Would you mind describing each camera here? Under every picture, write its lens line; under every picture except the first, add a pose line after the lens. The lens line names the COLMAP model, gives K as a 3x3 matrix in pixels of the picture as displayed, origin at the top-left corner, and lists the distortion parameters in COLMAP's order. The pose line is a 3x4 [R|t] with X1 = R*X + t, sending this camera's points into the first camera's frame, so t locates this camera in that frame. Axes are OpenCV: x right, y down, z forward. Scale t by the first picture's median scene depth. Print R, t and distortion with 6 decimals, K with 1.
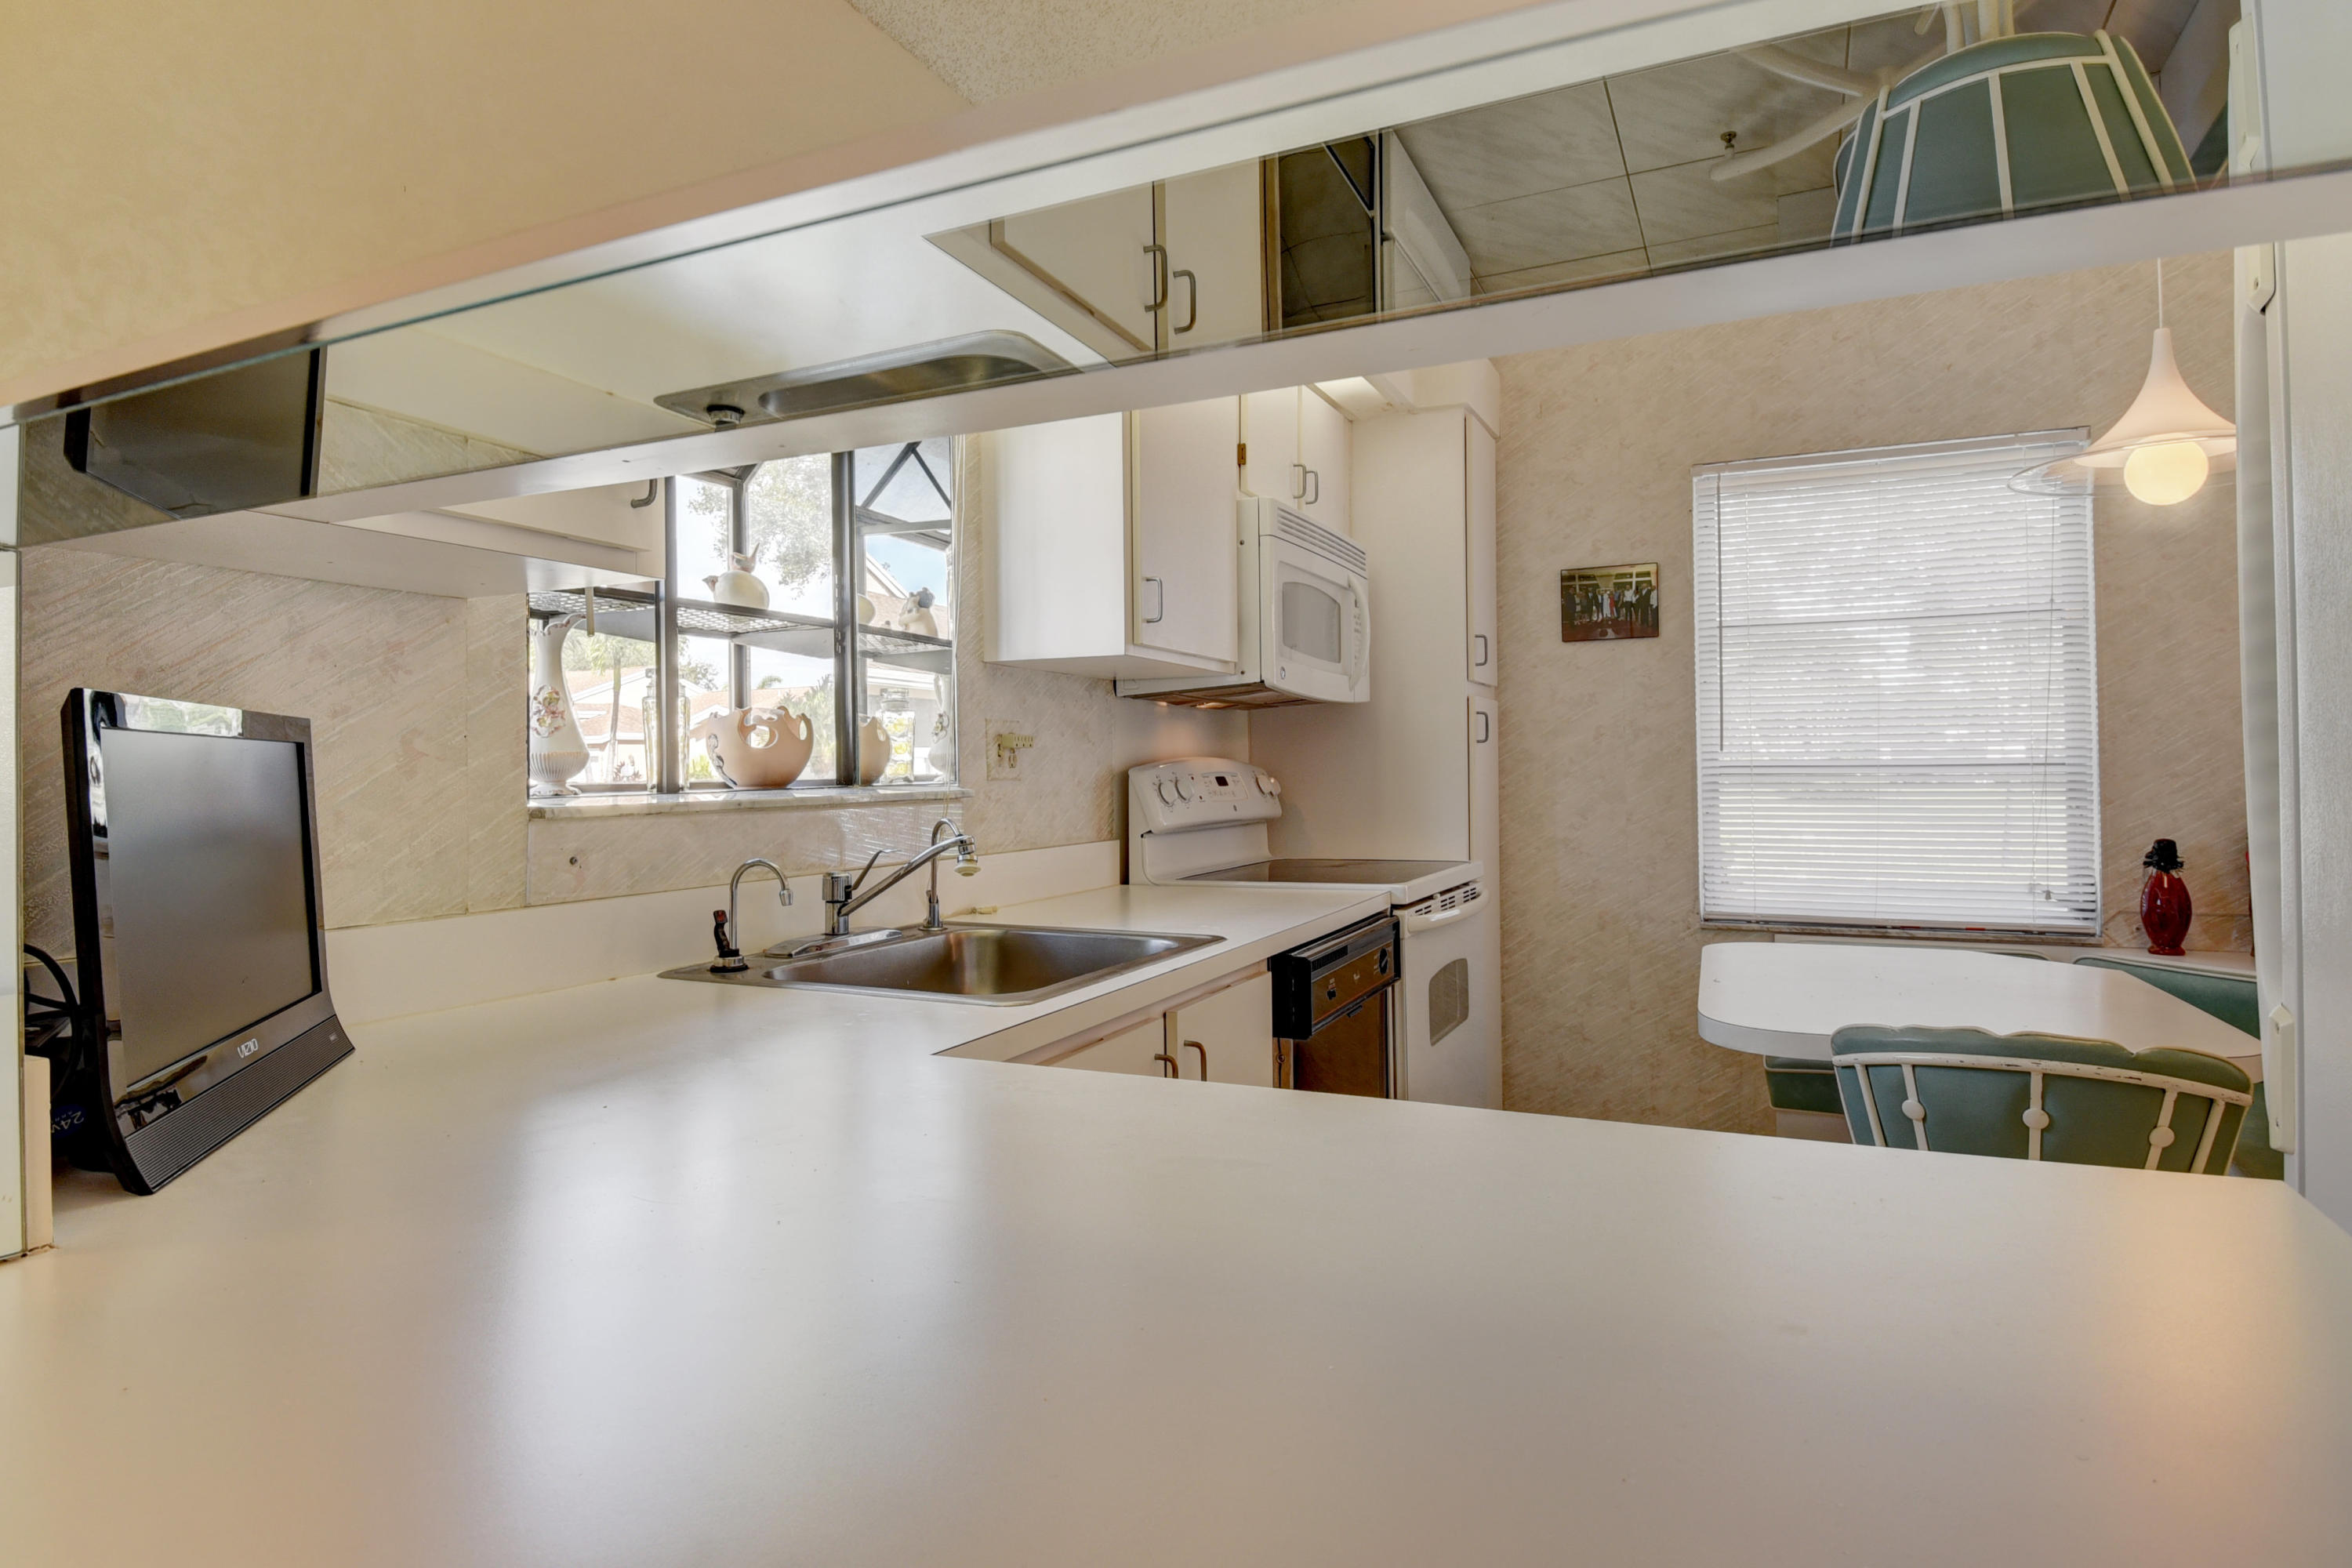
lens RADIAL K [[1353.1, 0, 1127.9], [0, 1353.1, 744.0], [0, 0, 1]] dist [0.004838, -0.010609]
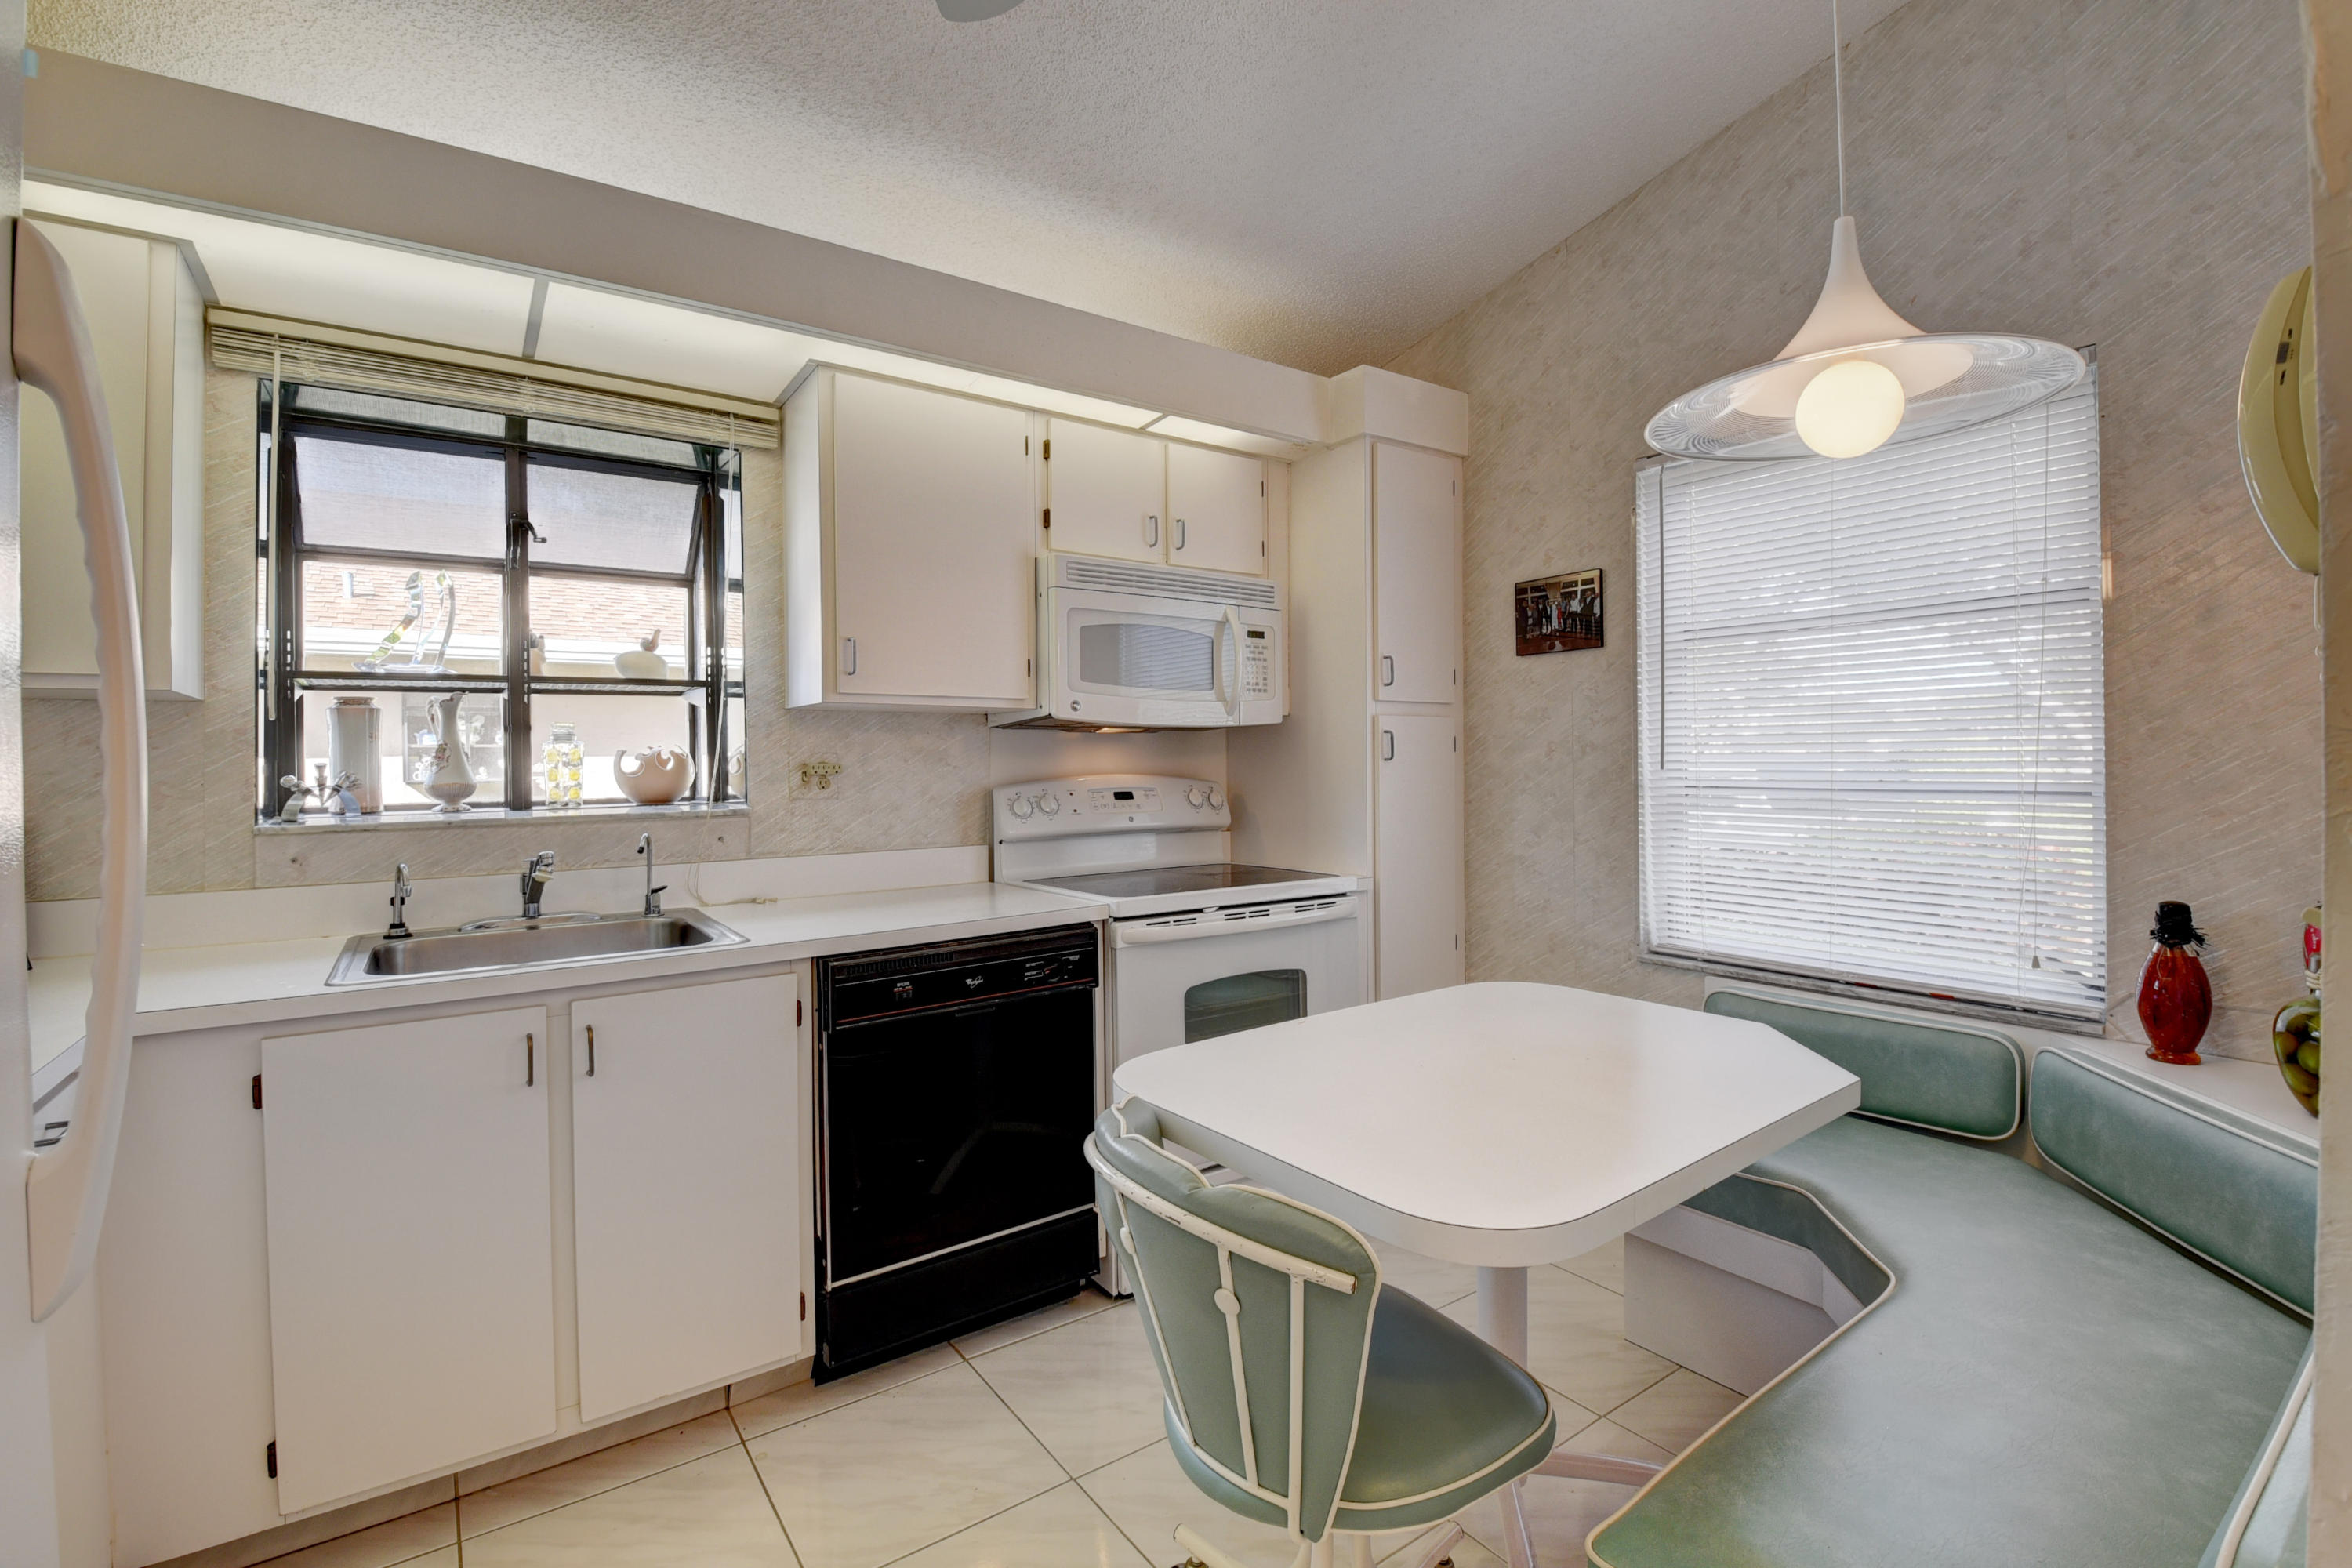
lens RADIAL K [[1051.9, 0, 1140.8], [0, 1051.9, 742.2], [0, 0, 1]] dist [-0.001122, -0.013931]
pose [[0.863686, -0.007424, -0.503975, 0.491212], [0.011939, 0.999912, 0.005731, -0.021384], [0.503888, -0.010966, 0.863699, 0.211216]]
